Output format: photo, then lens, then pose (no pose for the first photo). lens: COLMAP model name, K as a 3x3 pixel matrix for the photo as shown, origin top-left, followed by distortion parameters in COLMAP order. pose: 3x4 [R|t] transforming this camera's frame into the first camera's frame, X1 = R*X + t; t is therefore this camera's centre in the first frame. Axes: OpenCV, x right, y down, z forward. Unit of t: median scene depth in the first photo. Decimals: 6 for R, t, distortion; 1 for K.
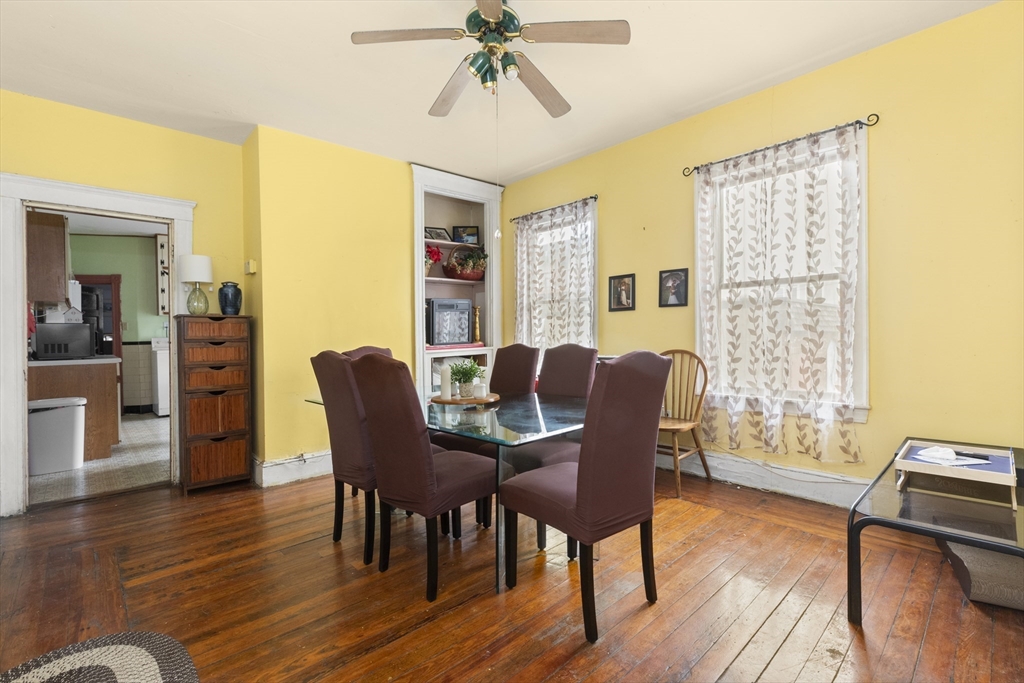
lens RADIAL K [[468.2, 0, 513.5], [0, 468.2, 343.7], [0, 0, 1]] dist [-0.001232, -0.000111]
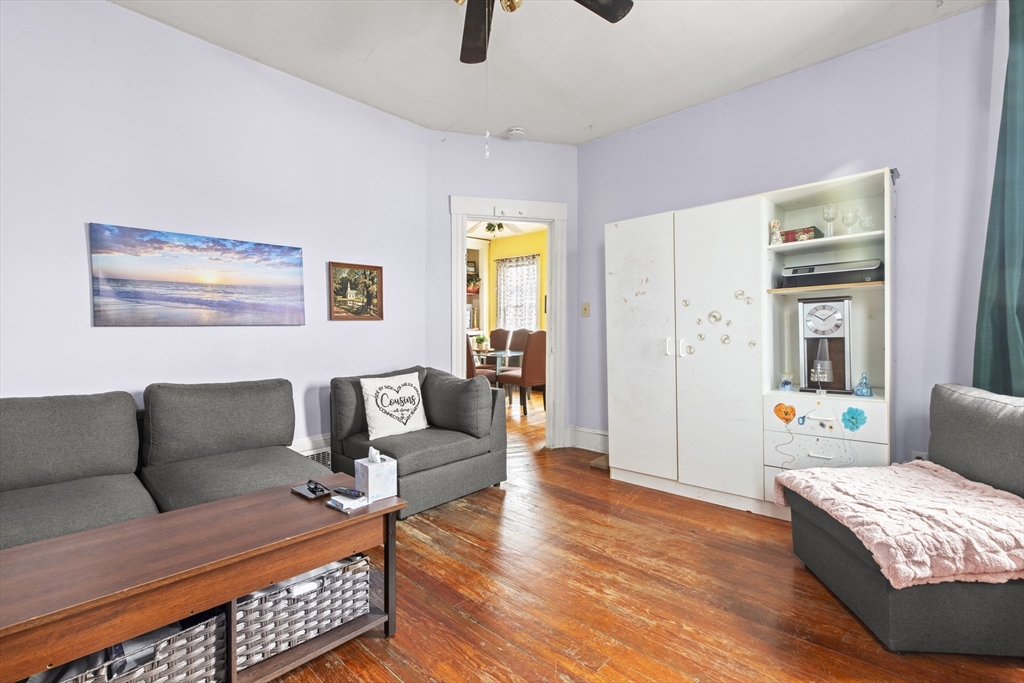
lens RADIAL K [[468.2, 0, 507.3], [0, 468.2, 333.9], [0, 0, 1]] dist [-0.001232, -0.000111]
pose [[0.998317, 0.006834, 0.057587, -0.068385], [-0.007360, 0.999933, 0.008922, 0.003727], [-0.057522, -0.009331, 0.998301, -0.958054]]
